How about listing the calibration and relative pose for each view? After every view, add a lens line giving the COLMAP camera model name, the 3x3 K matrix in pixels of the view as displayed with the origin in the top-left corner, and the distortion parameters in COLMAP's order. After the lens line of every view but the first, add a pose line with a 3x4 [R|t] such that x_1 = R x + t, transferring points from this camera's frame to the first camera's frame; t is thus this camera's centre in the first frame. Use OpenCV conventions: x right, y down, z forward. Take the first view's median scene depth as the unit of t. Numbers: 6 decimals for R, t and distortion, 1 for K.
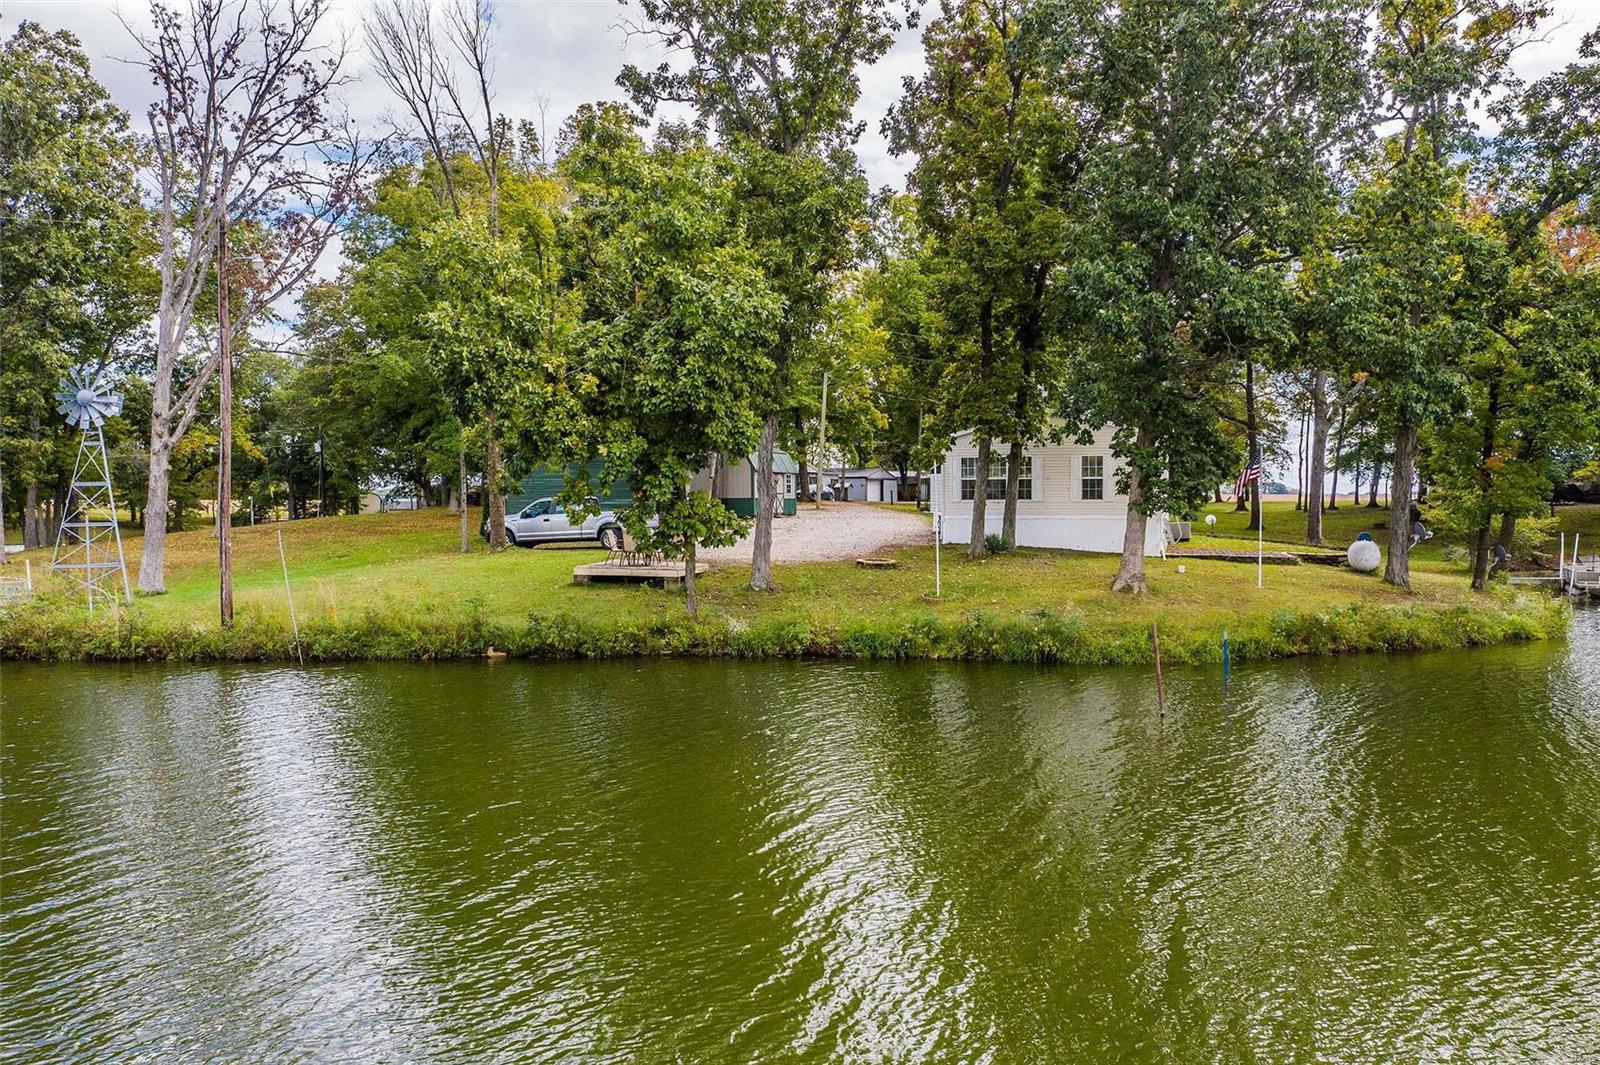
lens RADIAL K [[1264.6, 0, 796.5], [0, 1264.6, 511.6], [0, 0, 1]] dist [-0.024385, 0.009673]
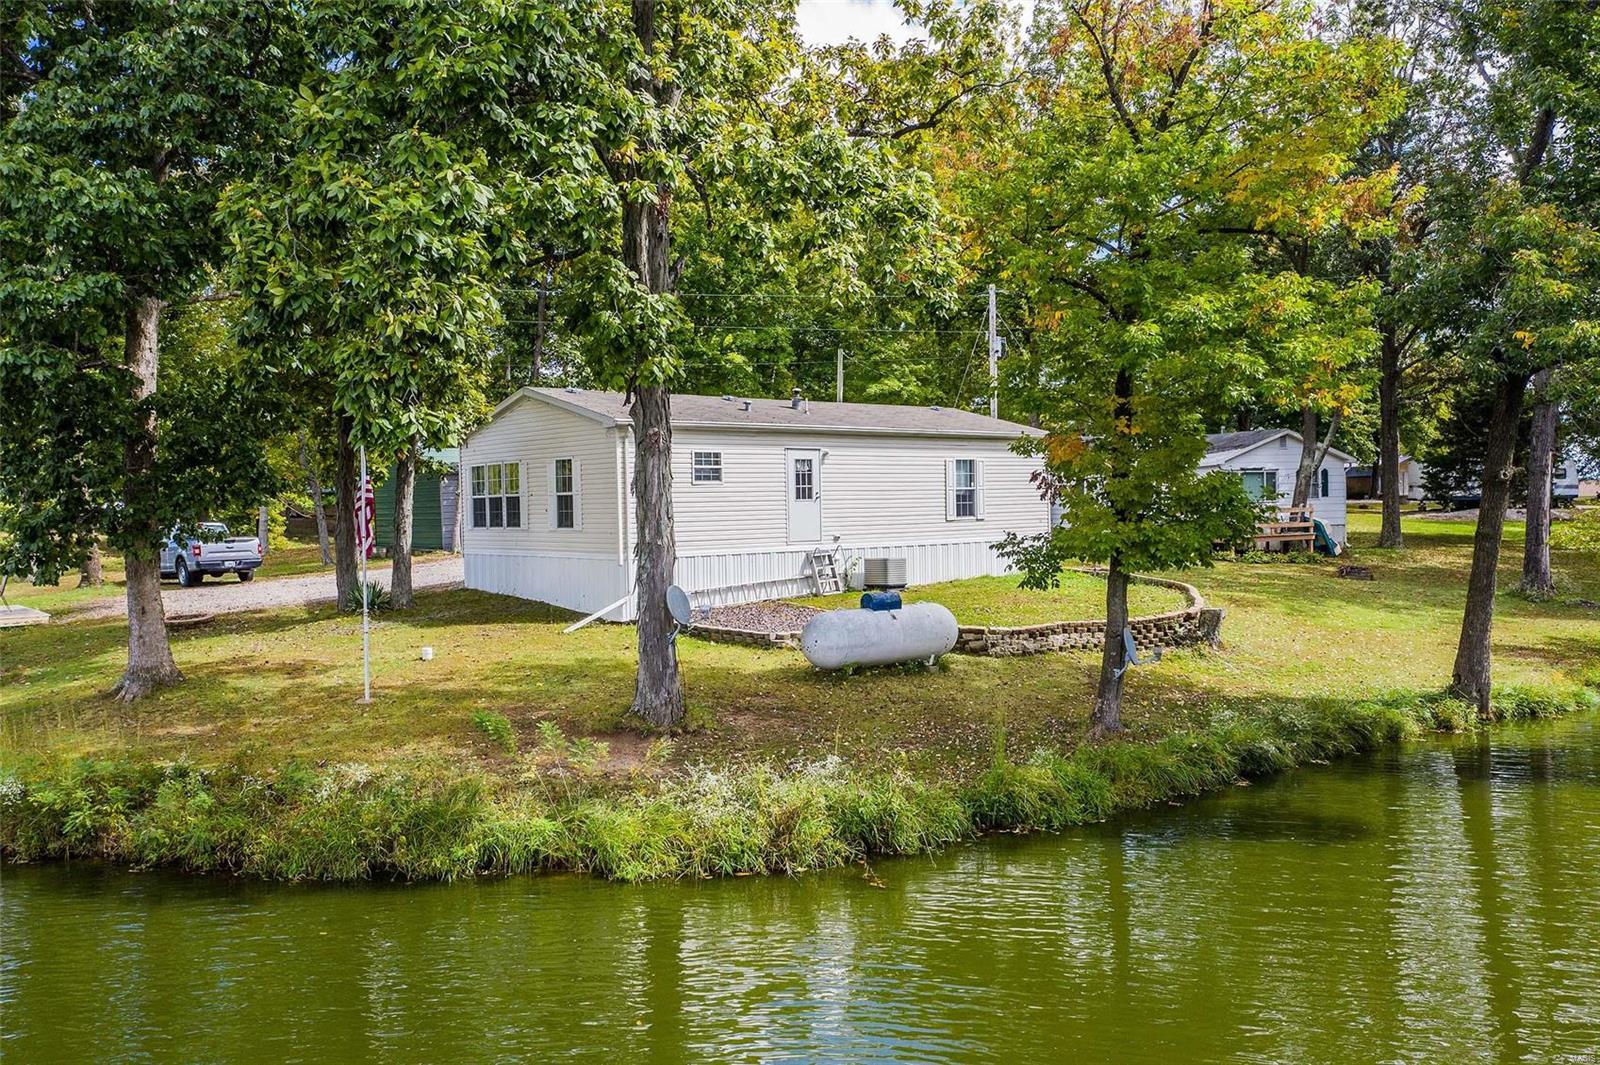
lens RADIAL K [[1264.6, 0, 796.5], [0, 1264.6, 511.6], [0, 0, 1]] dist [-0.024385, 0.009673]
pose [[0.839795, -0.009919, -0.542814, 0.830841], [0.011568, 0.999933, -0.000375, -0.019701], [0.542781, -0.005964, 0.839853, 0.656068]]
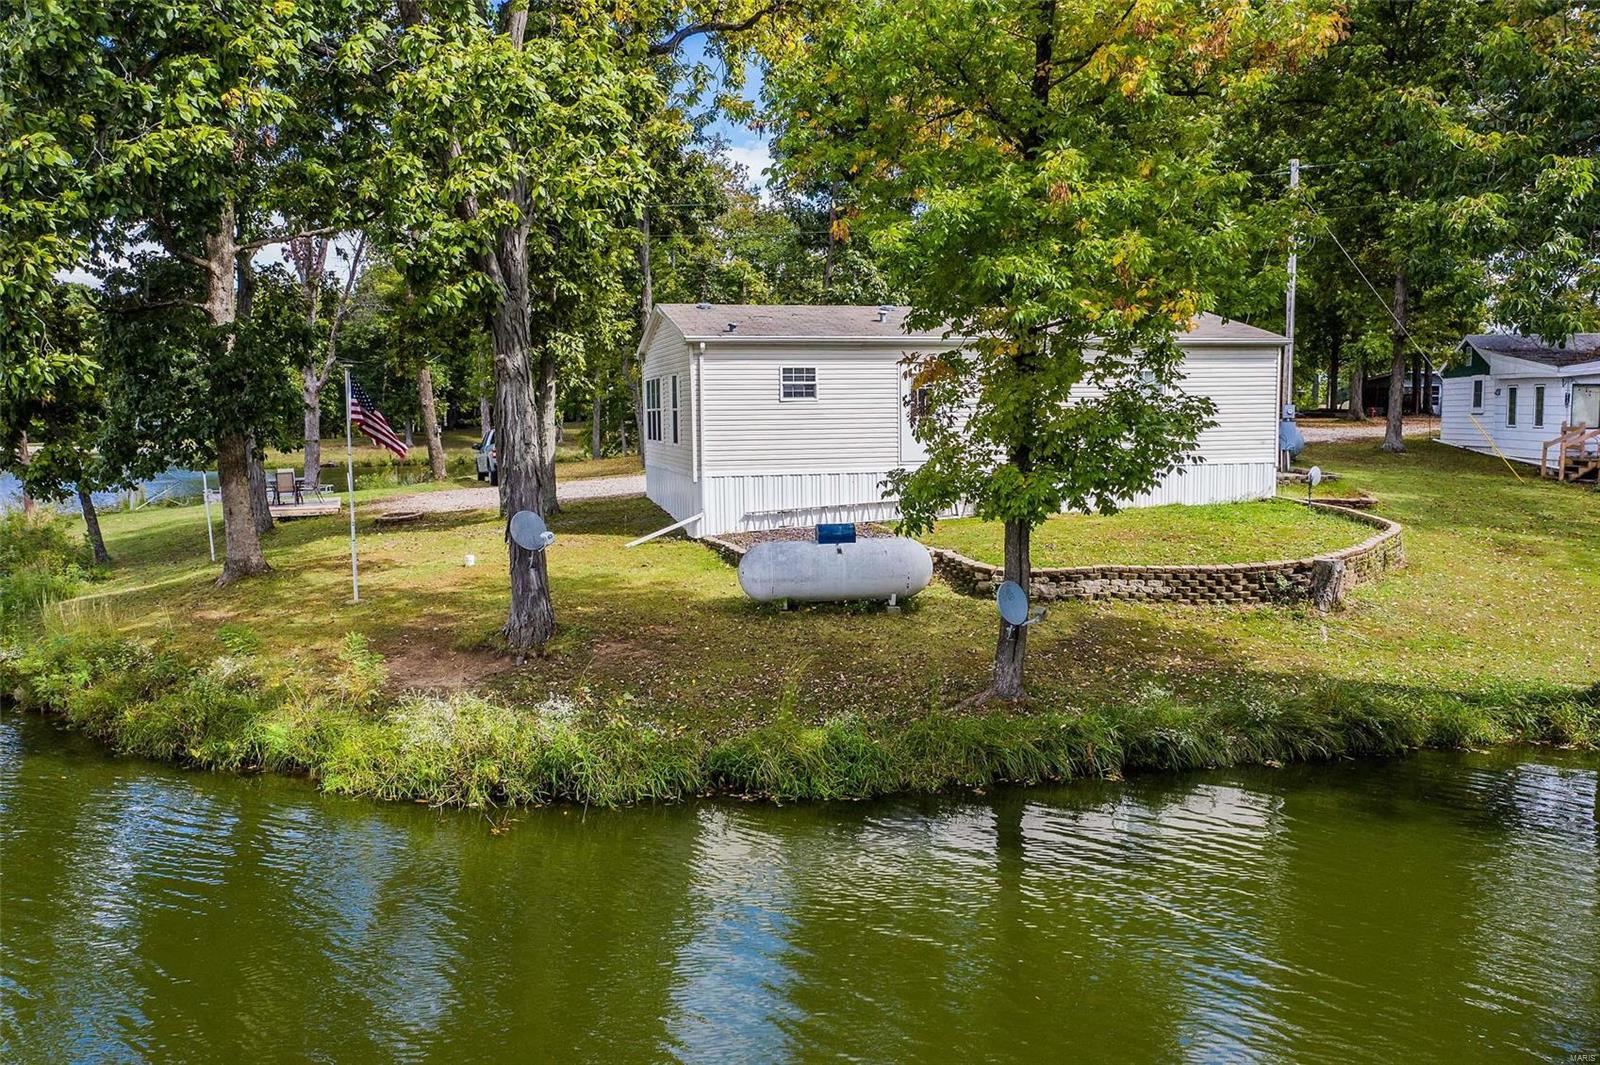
lens RADIAL K [[1264.6, 0, 796.5], [0, 1264.6, 511.6], [0, 0, 1]] dist [-0.024385, 0.009673]
pose [[0.527414, 0.063556, -0.847228, 1.003432], [0.002846, 0.997060, 0.076567, -0.029365], [0.849604, -0.042794, 0.525683, 0.877288]]
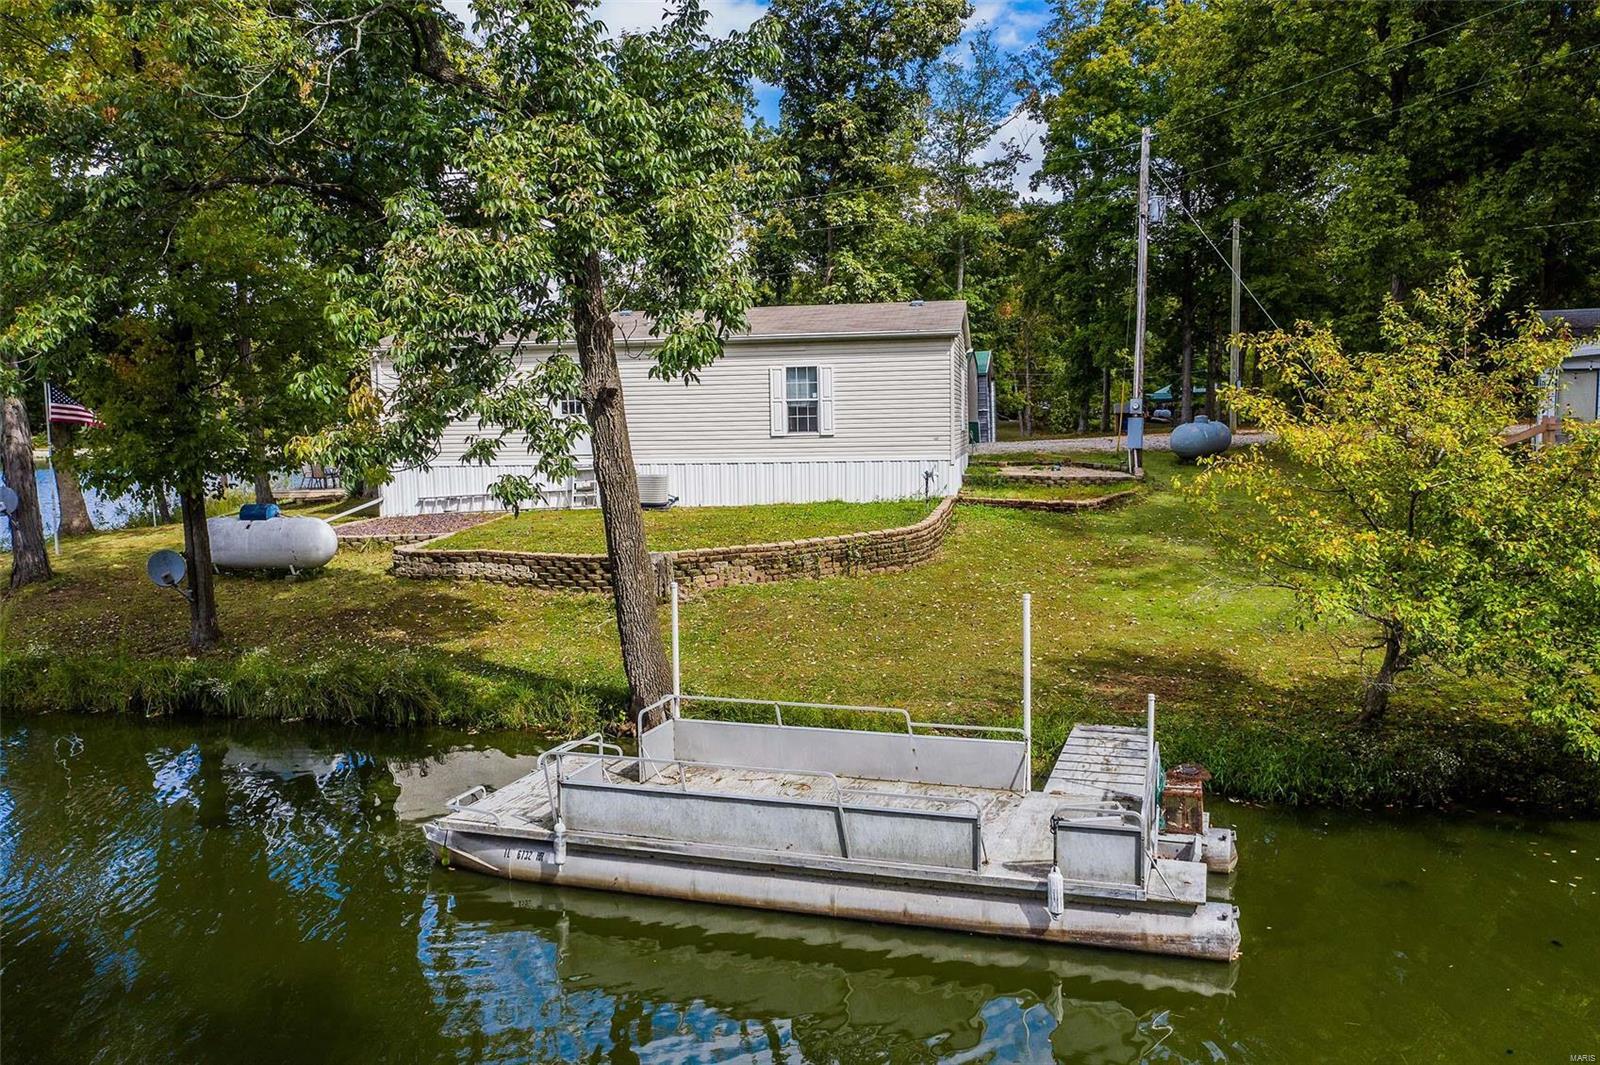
lens RADIAL K [[1267.6, 0, 794.9], [0, 1267.6, 496.3], [0, 0, 1]] dist [-0.007958, 0.000732]
pose [[0.124598, 0.061605, -0.990293, 1.238322], [0.007594, 0.997982, 0.063038, -0.025193], [0.992178, -0.015374, 0.123879, 1.388462]]
